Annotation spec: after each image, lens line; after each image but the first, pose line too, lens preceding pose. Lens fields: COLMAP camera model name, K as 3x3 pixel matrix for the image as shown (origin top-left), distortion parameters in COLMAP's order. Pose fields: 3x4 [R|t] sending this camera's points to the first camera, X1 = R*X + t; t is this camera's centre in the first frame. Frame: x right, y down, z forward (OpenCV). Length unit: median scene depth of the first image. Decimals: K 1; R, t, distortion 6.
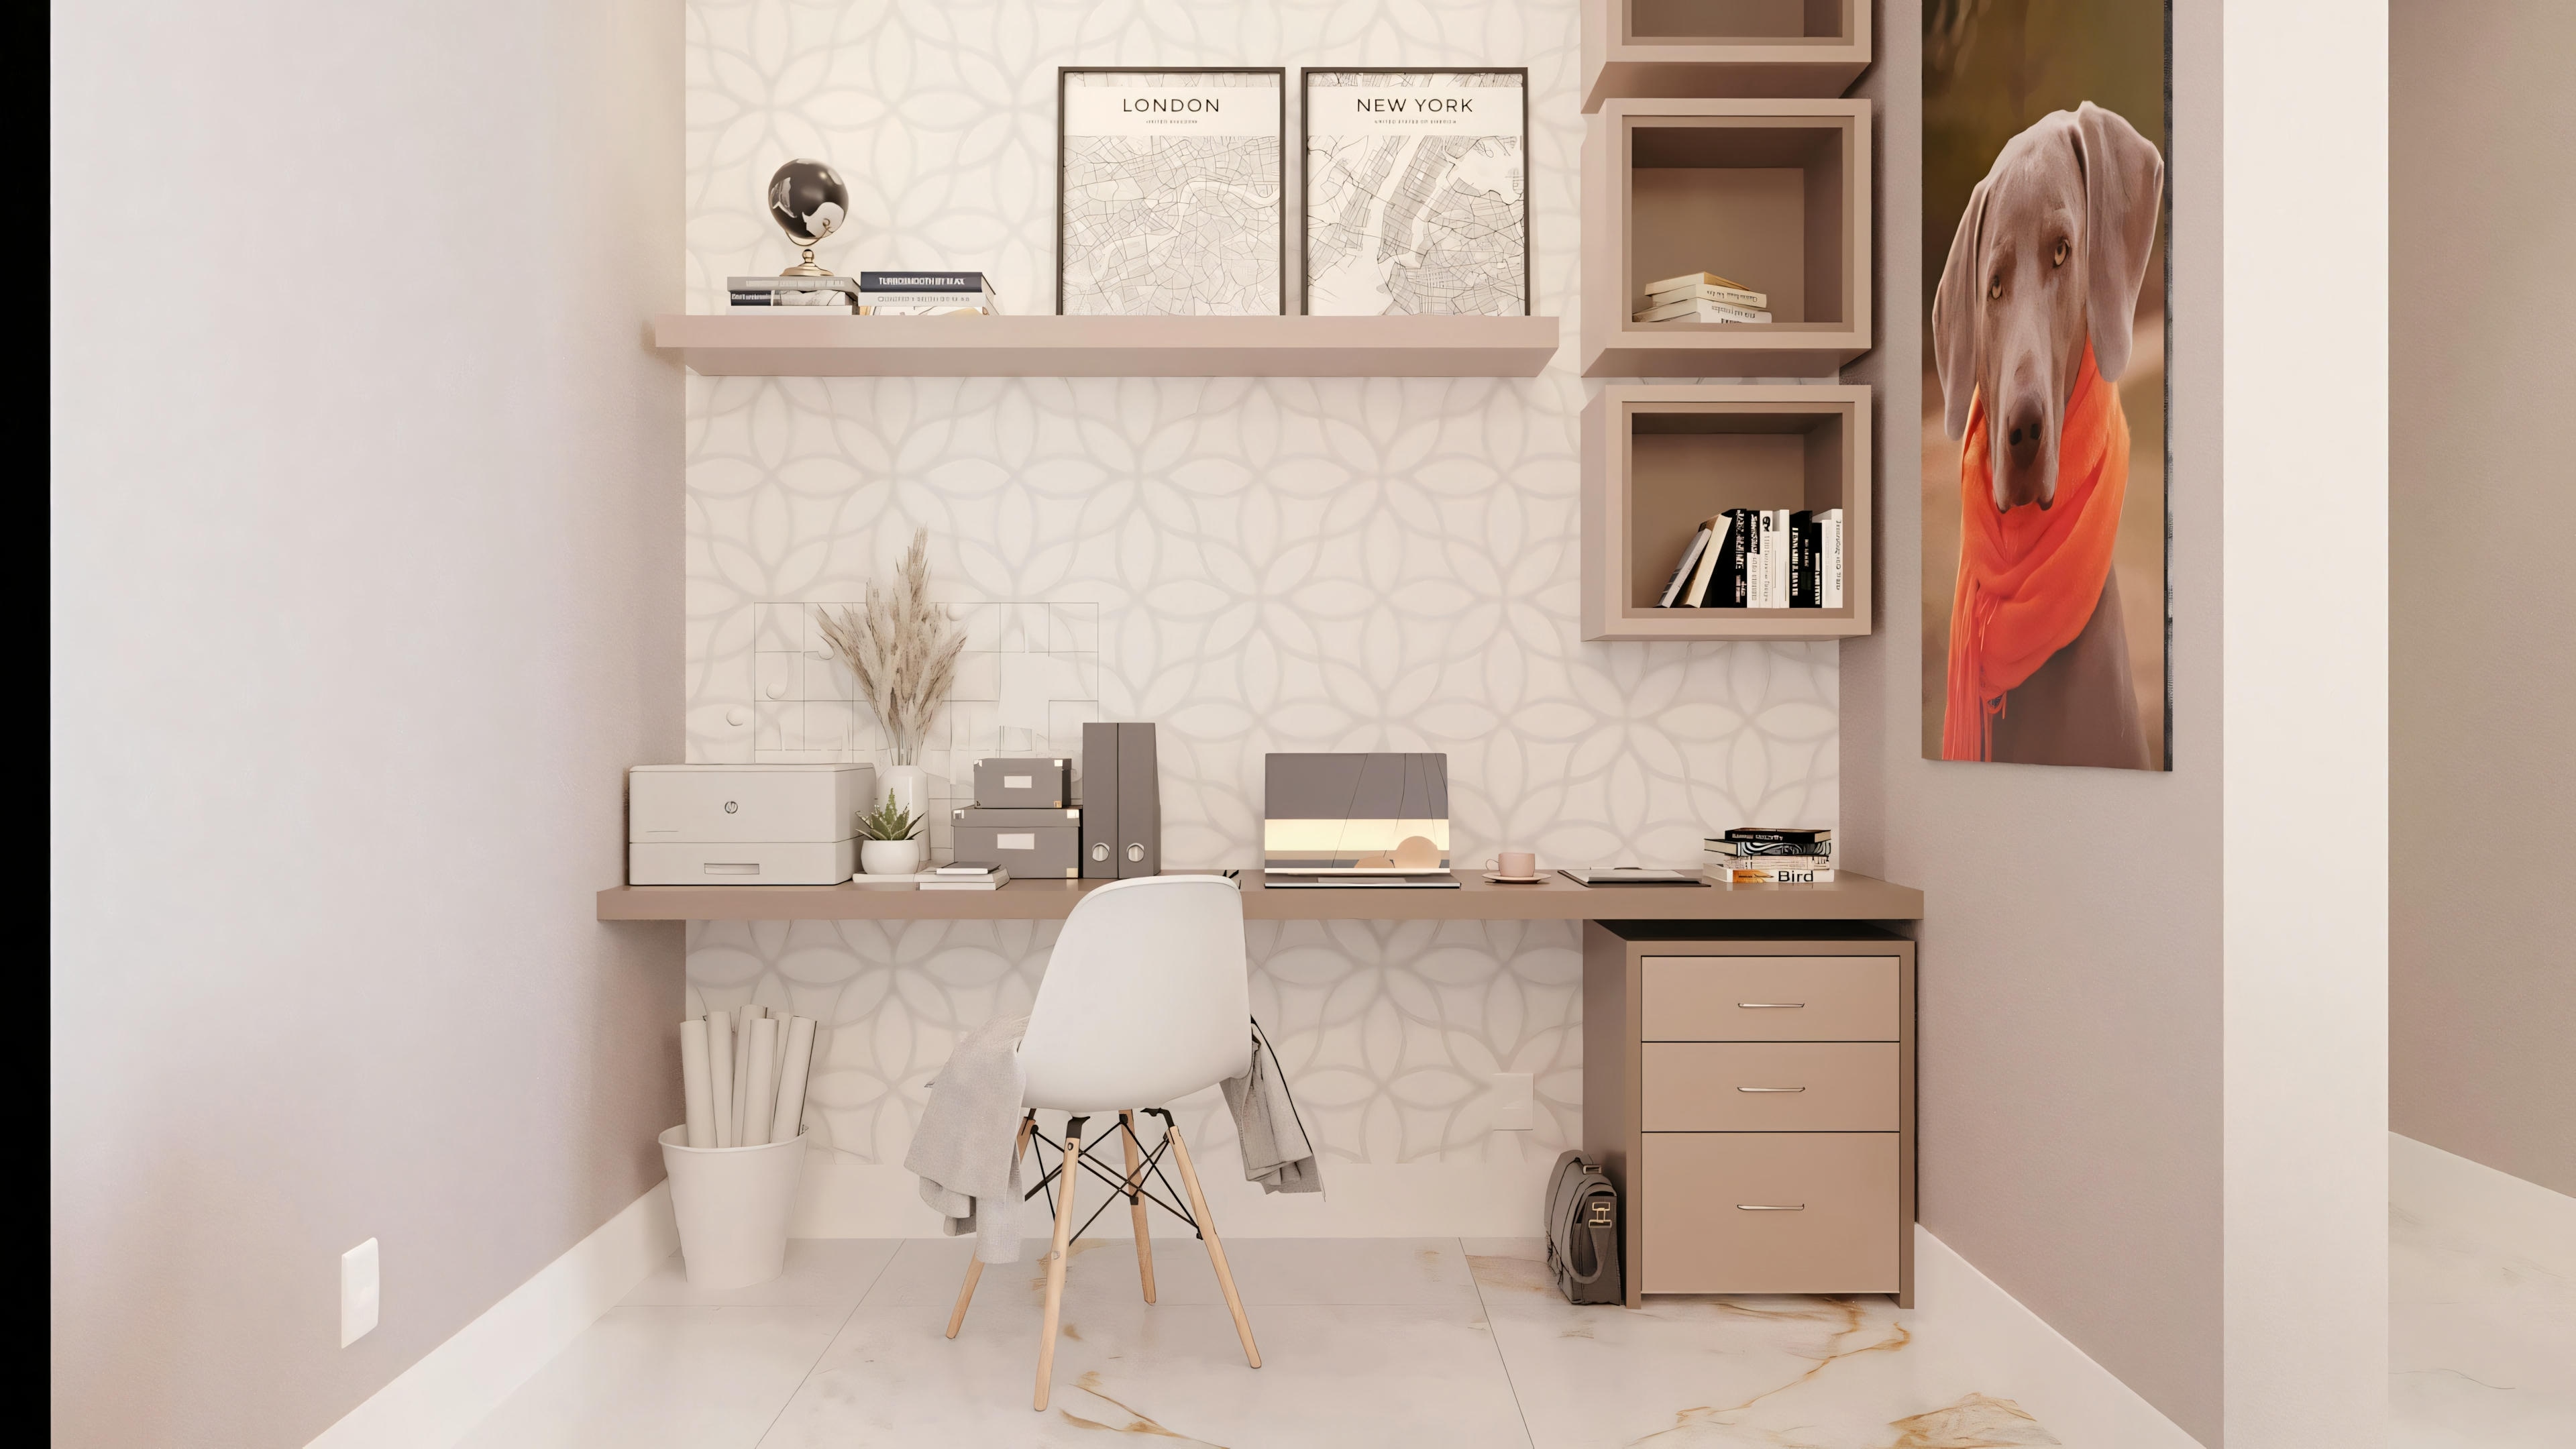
lens RADIAL K [[1676.9, 0, 1287.4], [0, 1676.9, 725.8], [0, 0, 1]] dist [0.004943, -0.002381]
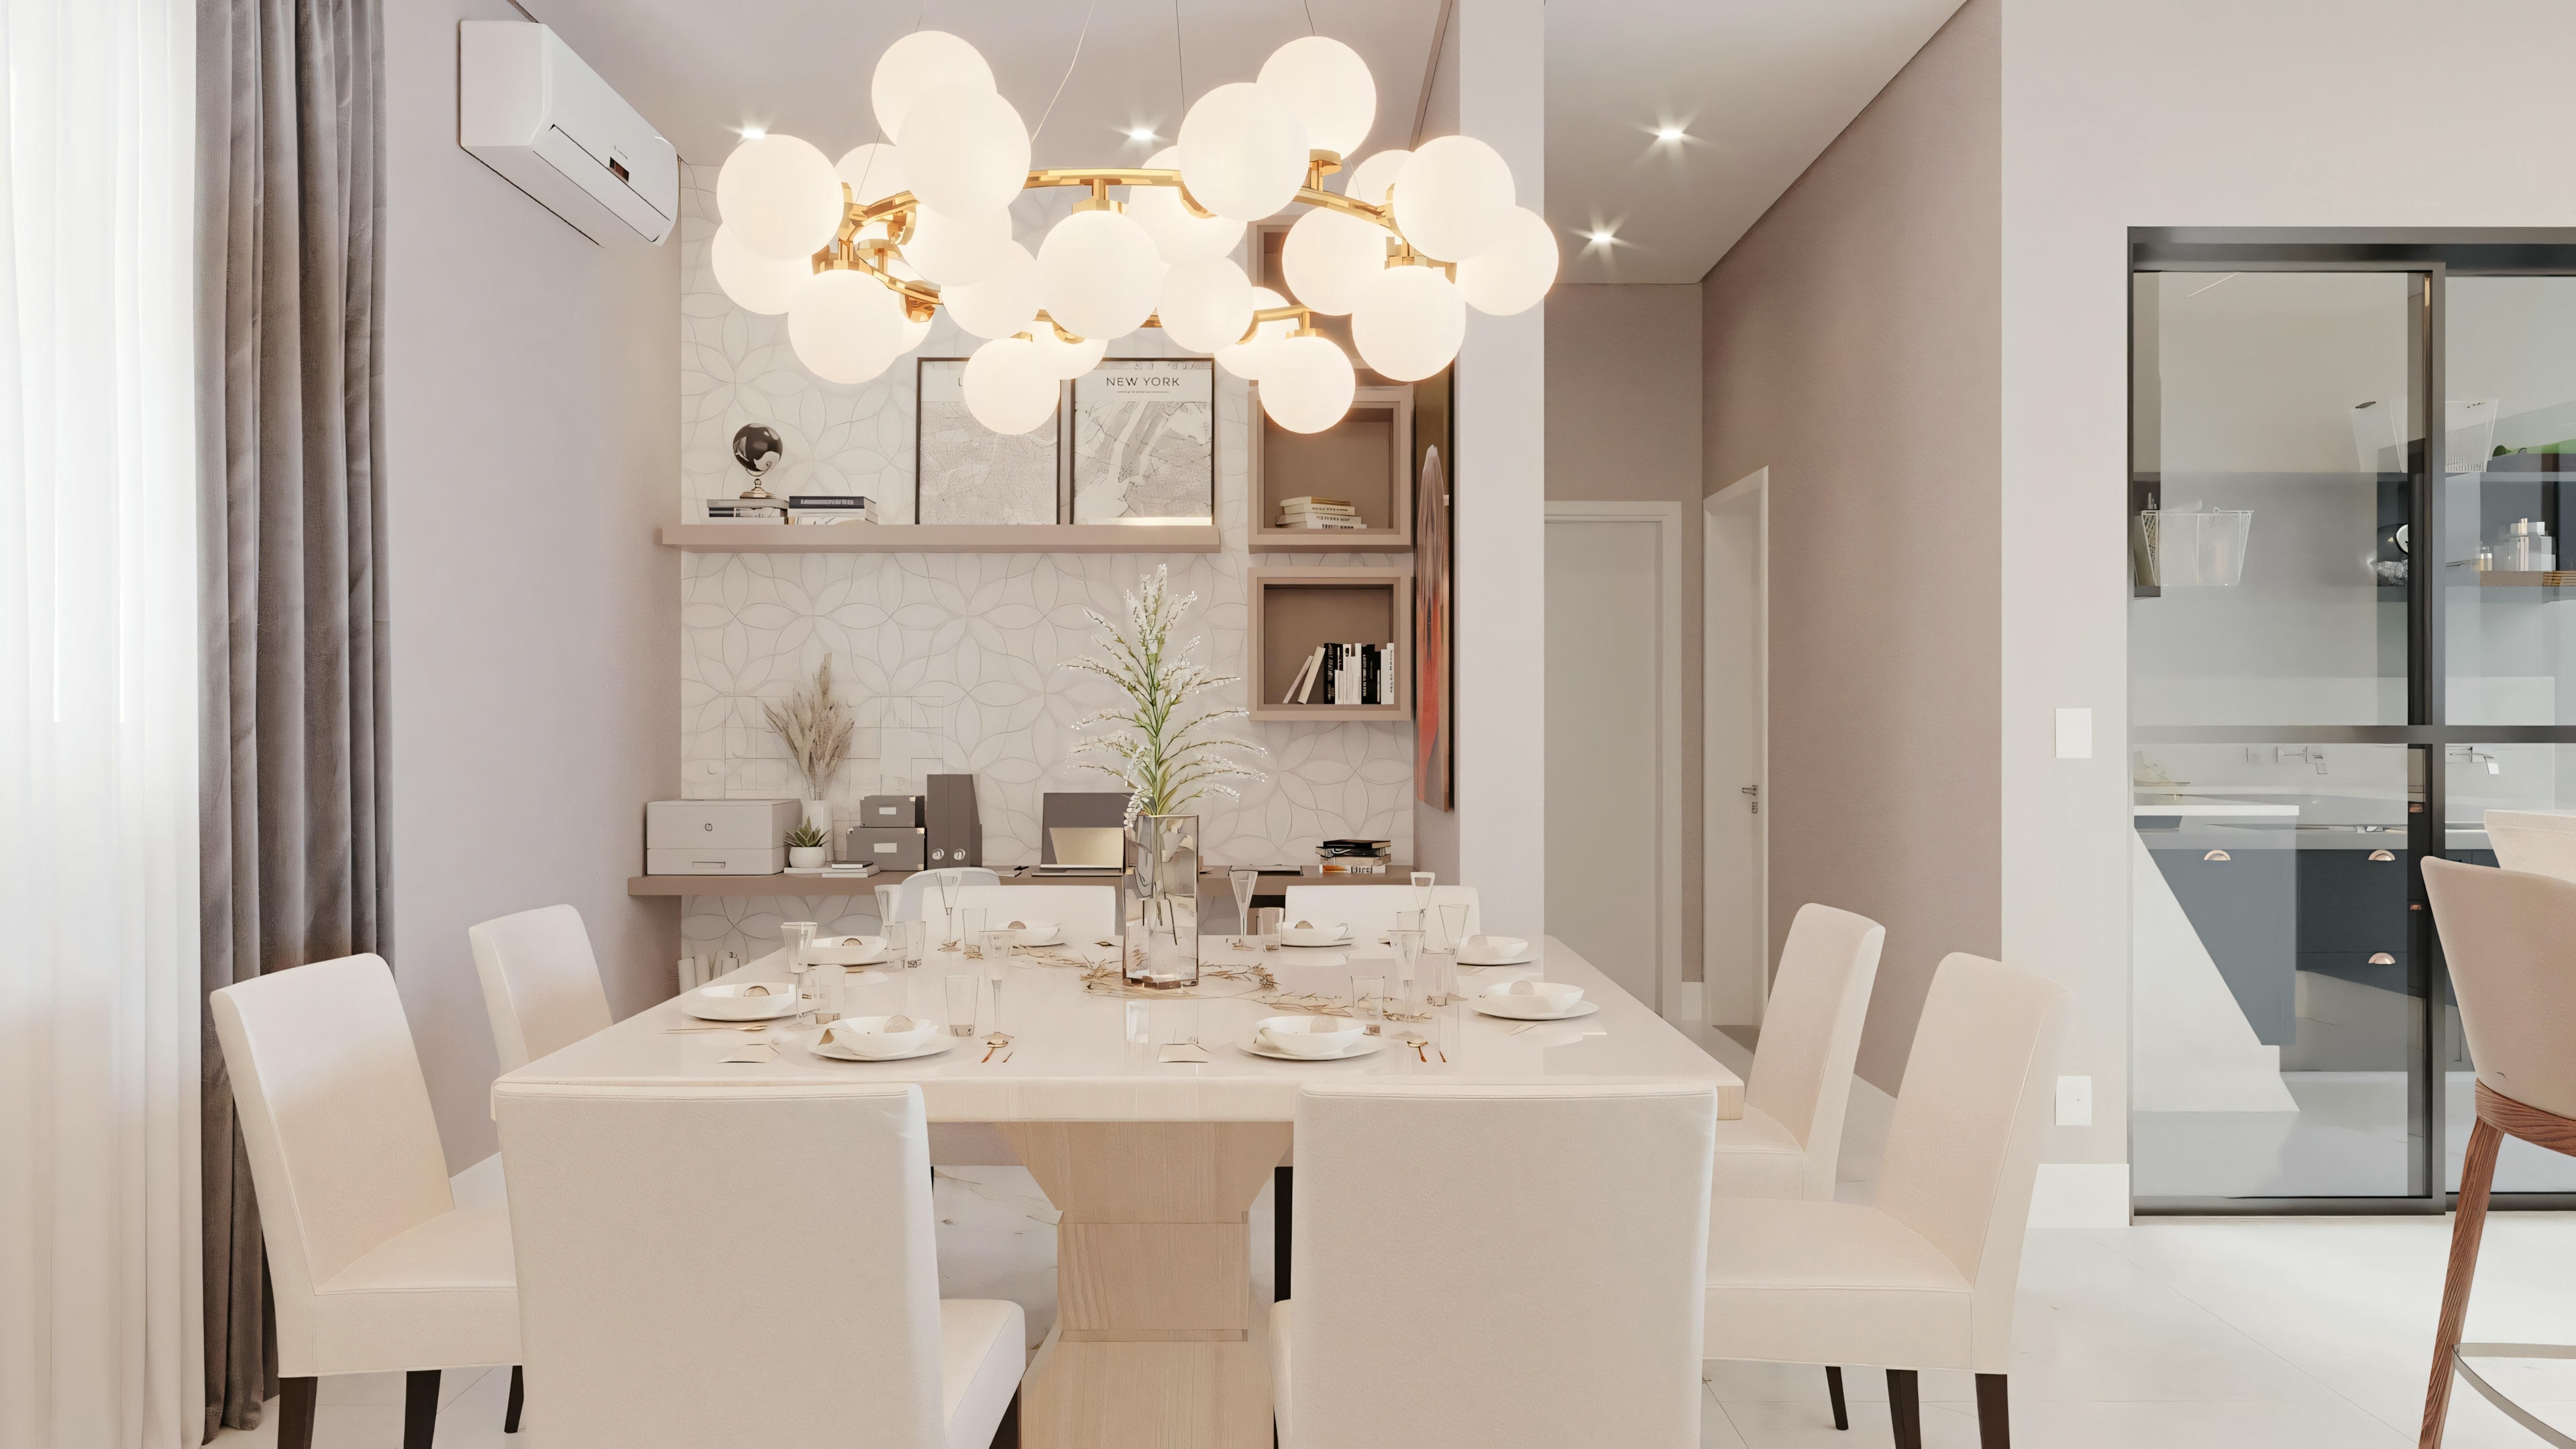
lens RADIAL K [[1676.9, 0, 1287.7], [0, 1676.9, 724.2], [0, 0, 1]] dist [0.004943, -0.002381]
pose [[1.000000, 0.000499, -0.000844, 0.222383], [-0.000497, 0.999999, 0.001634, -0.051986], [0.000845, -0.001634, 0.999998, -0.603285]]
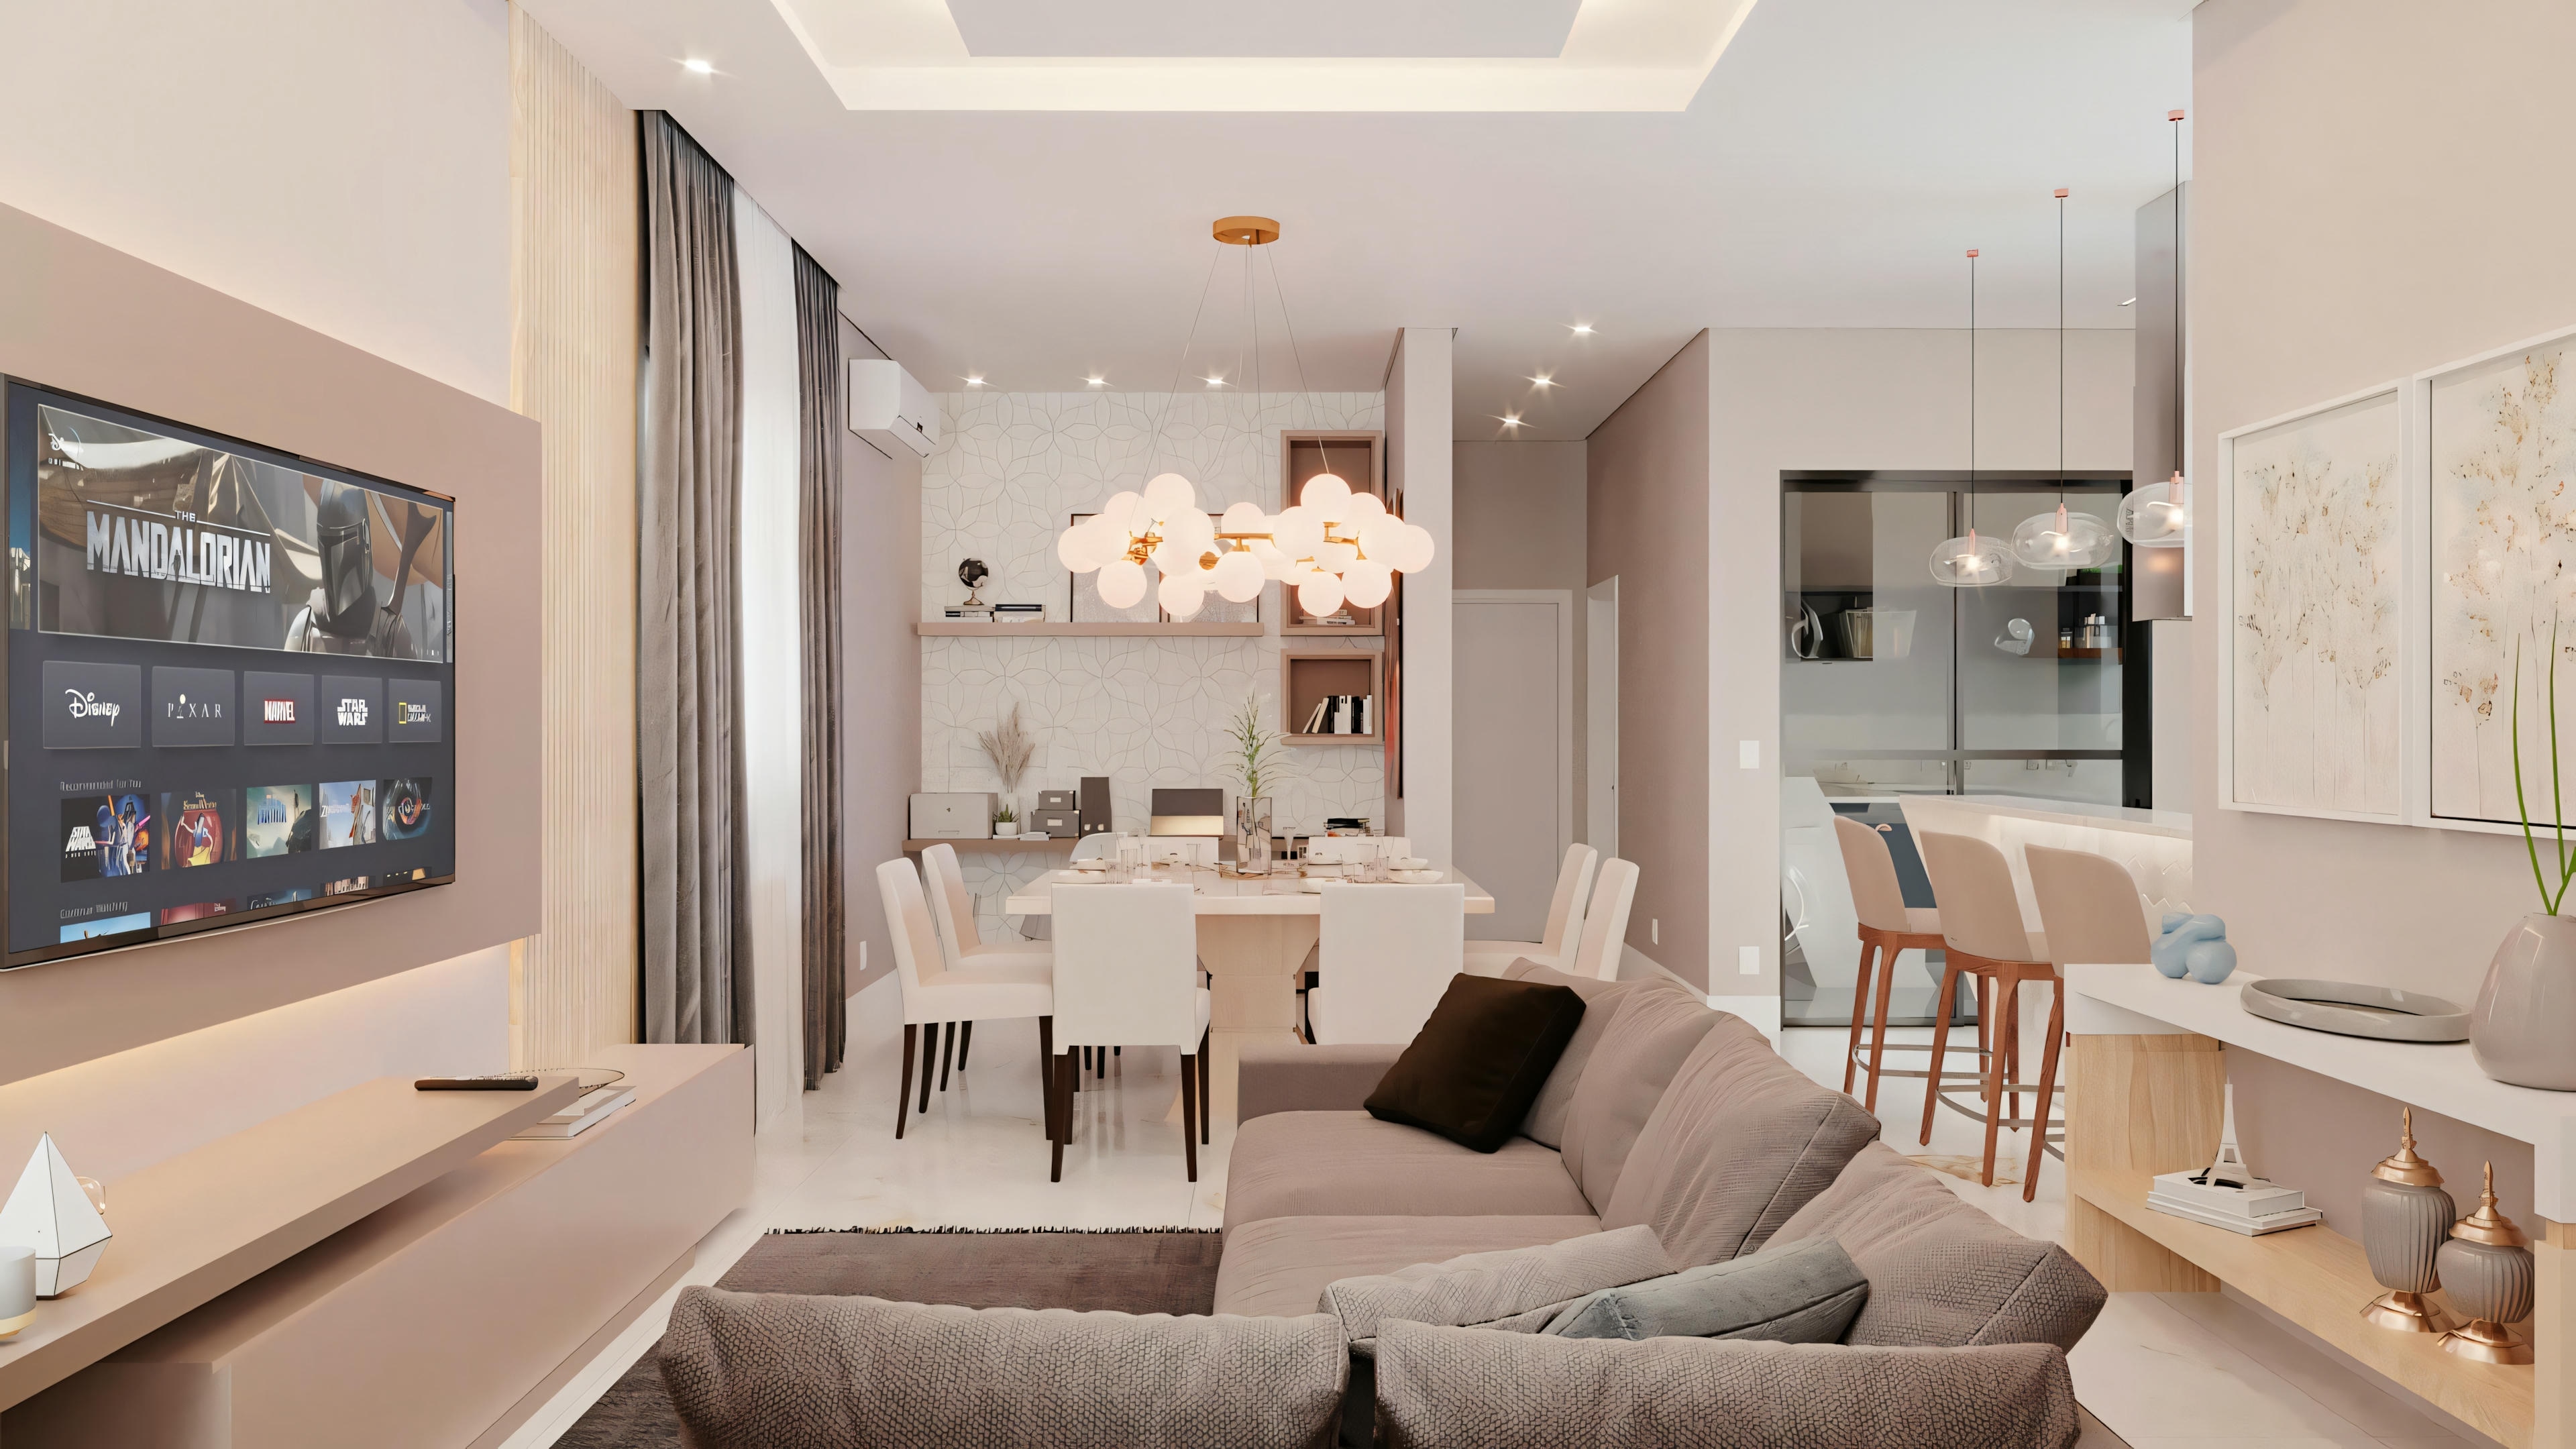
lens RADIAL K [[1676.9, 0, 1287.3], [0, 1676.9, 732.0], [0, 0, 1]] dist [0.004943, -0.002381]
pose [[1.000000, 0.000481, -0.000384, 0.194697], [-0.000479, 0.999979, 0.006475, -0.086876], [0.000387, -0.006474, 0.999979, -1.562343]]
